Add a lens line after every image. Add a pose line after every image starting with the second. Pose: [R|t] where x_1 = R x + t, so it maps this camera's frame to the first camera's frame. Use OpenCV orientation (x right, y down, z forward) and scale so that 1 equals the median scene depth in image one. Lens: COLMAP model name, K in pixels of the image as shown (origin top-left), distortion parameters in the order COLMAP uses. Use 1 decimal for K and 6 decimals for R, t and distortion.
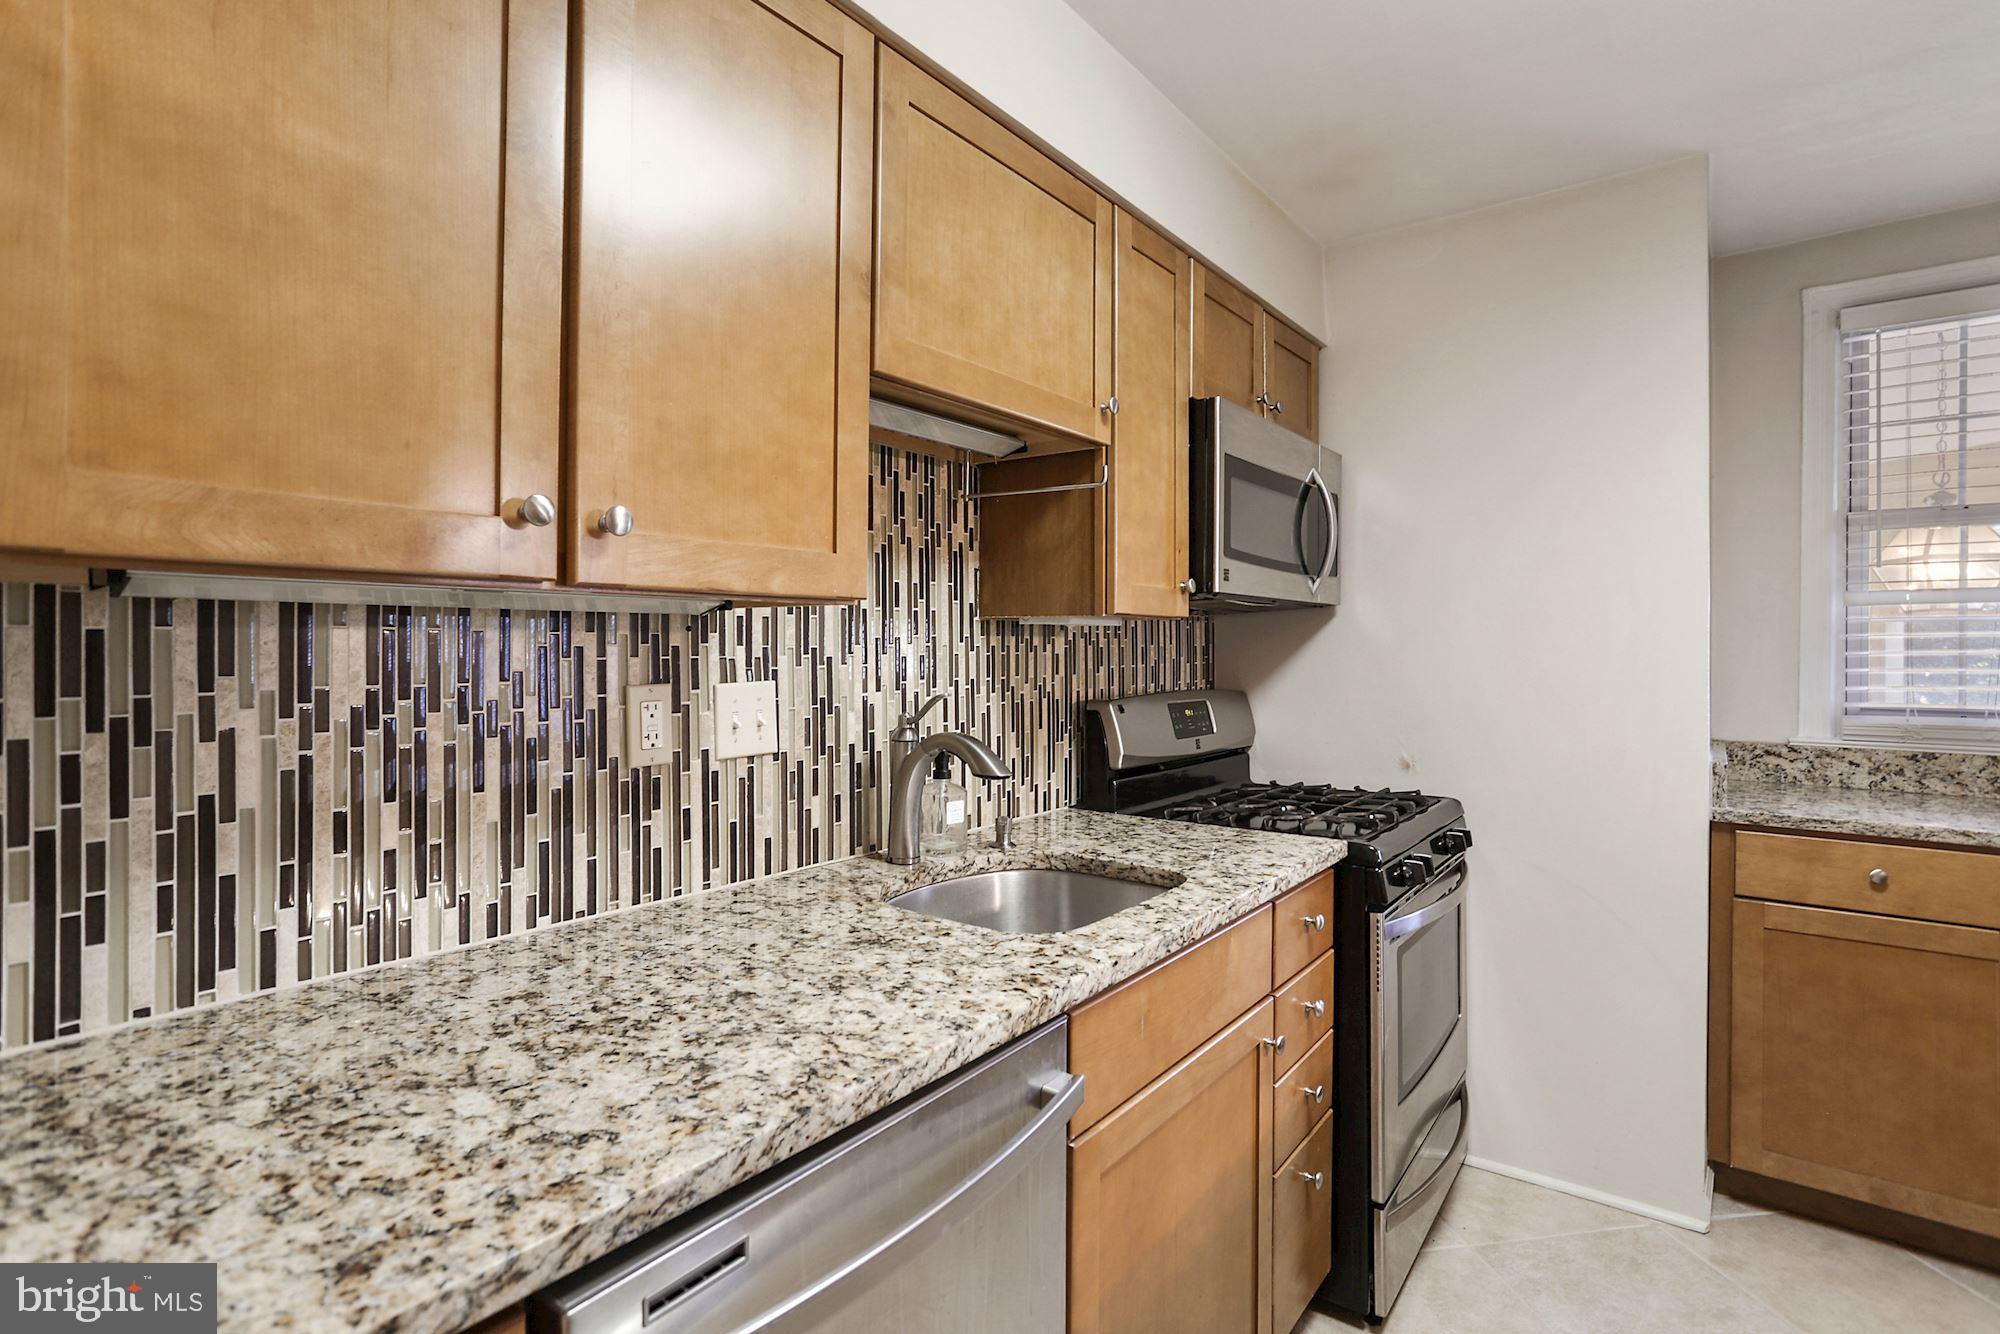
lens RADIAL K [[980.4, 0, 977.3], [0, 980.4, 641.3], [0, 0, 1]] dist [-0.007902, 0.008890]
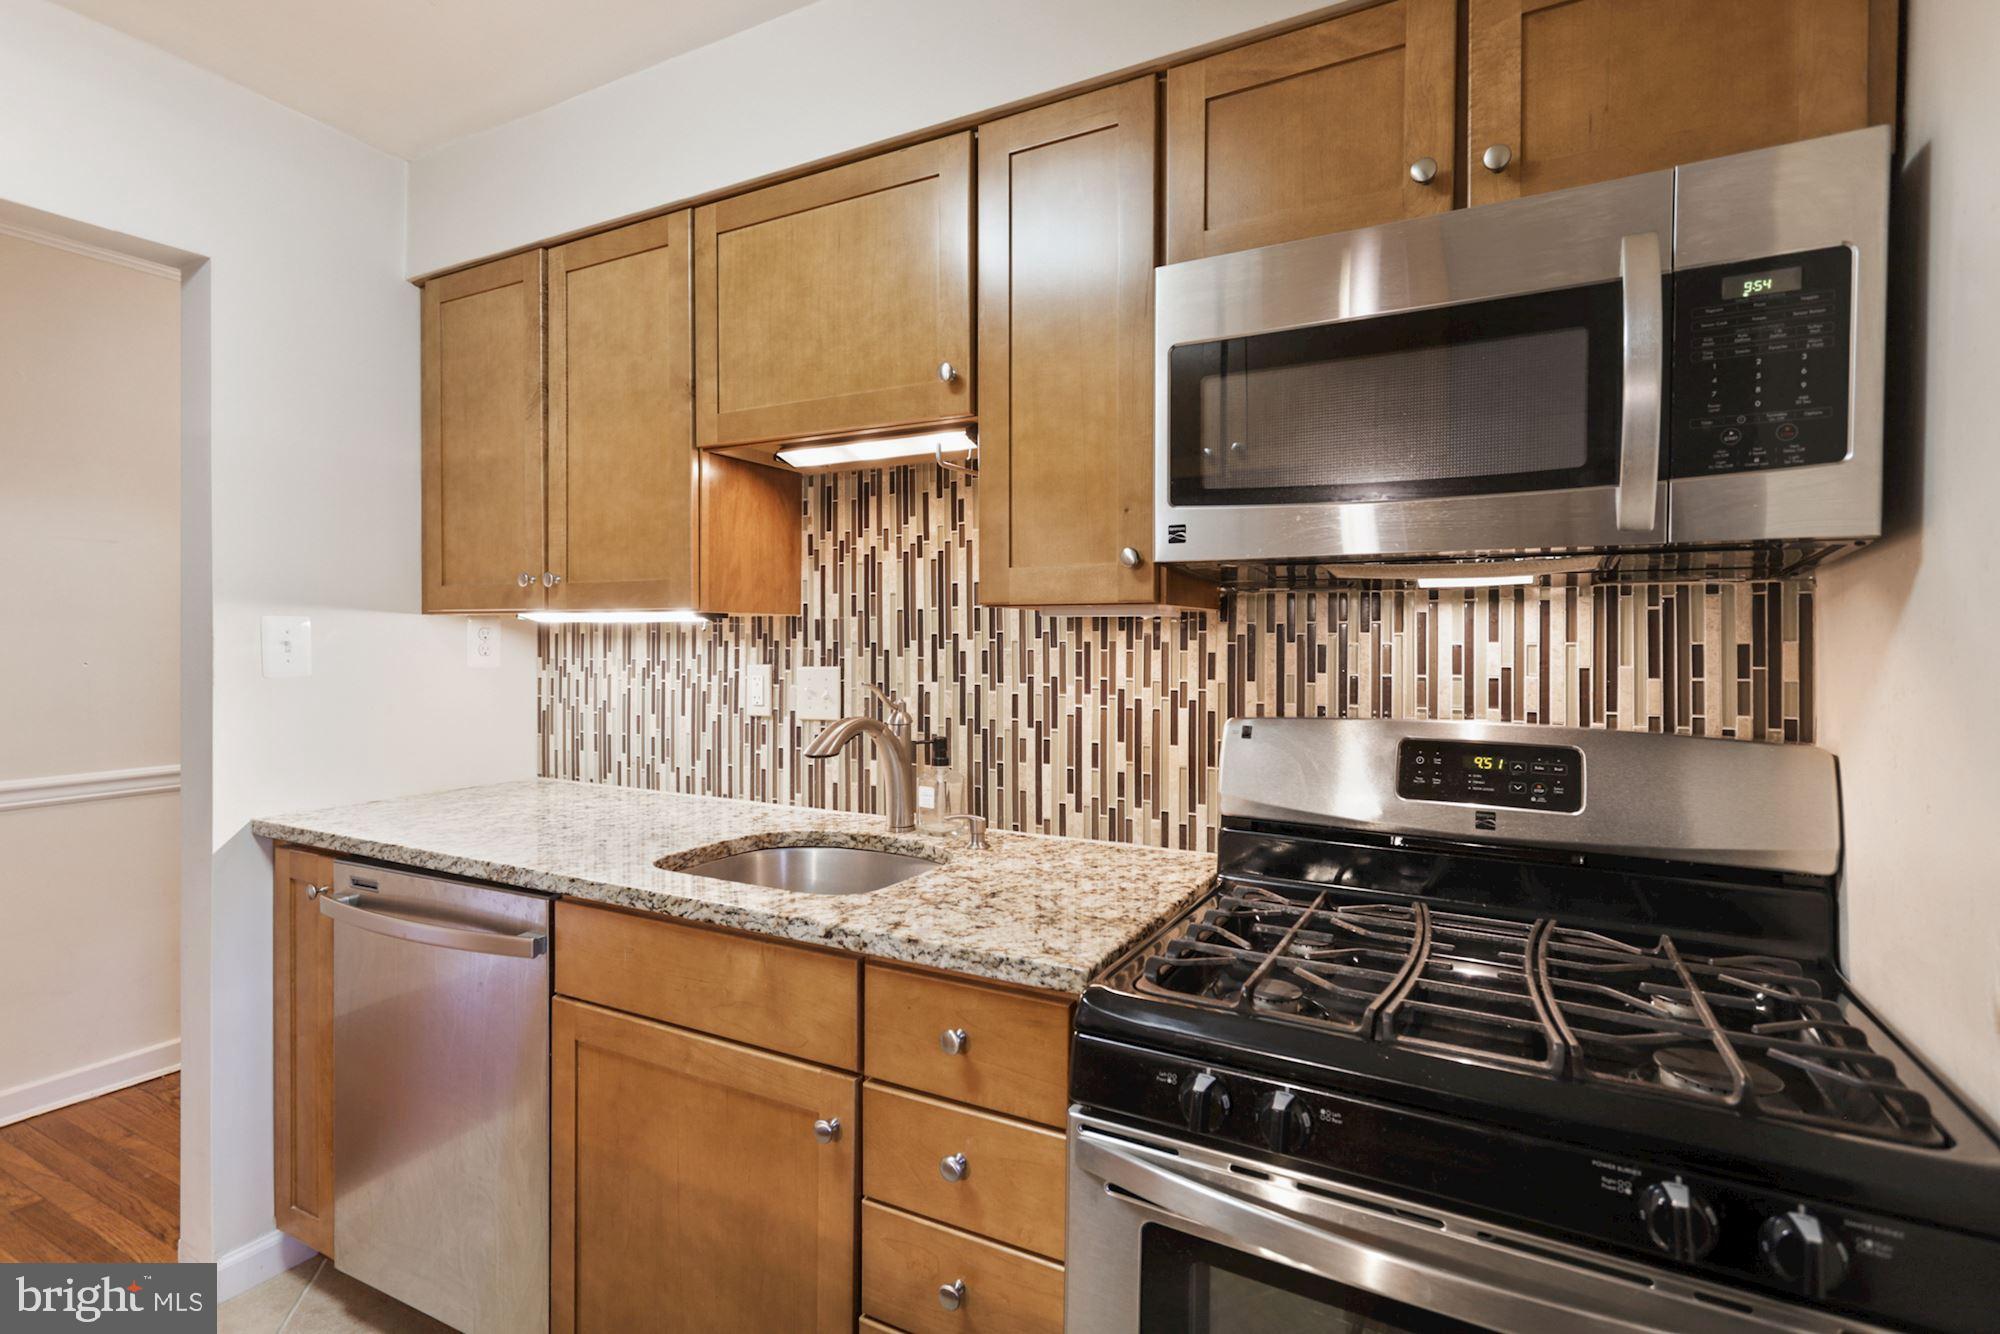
lens RADIAL K [[980.4, 0, 981.5], [0, 980.4, 648.0], [0, 0, 1]] dist [-0.007902, 0.008890]
pose [[0.150883, 0.002748, -0.988548, 1.188783], [-0.002649, 0.999994, 0.002376, 0.010709], [0.988548, 0.002261, 0.150889, 1.019665]]
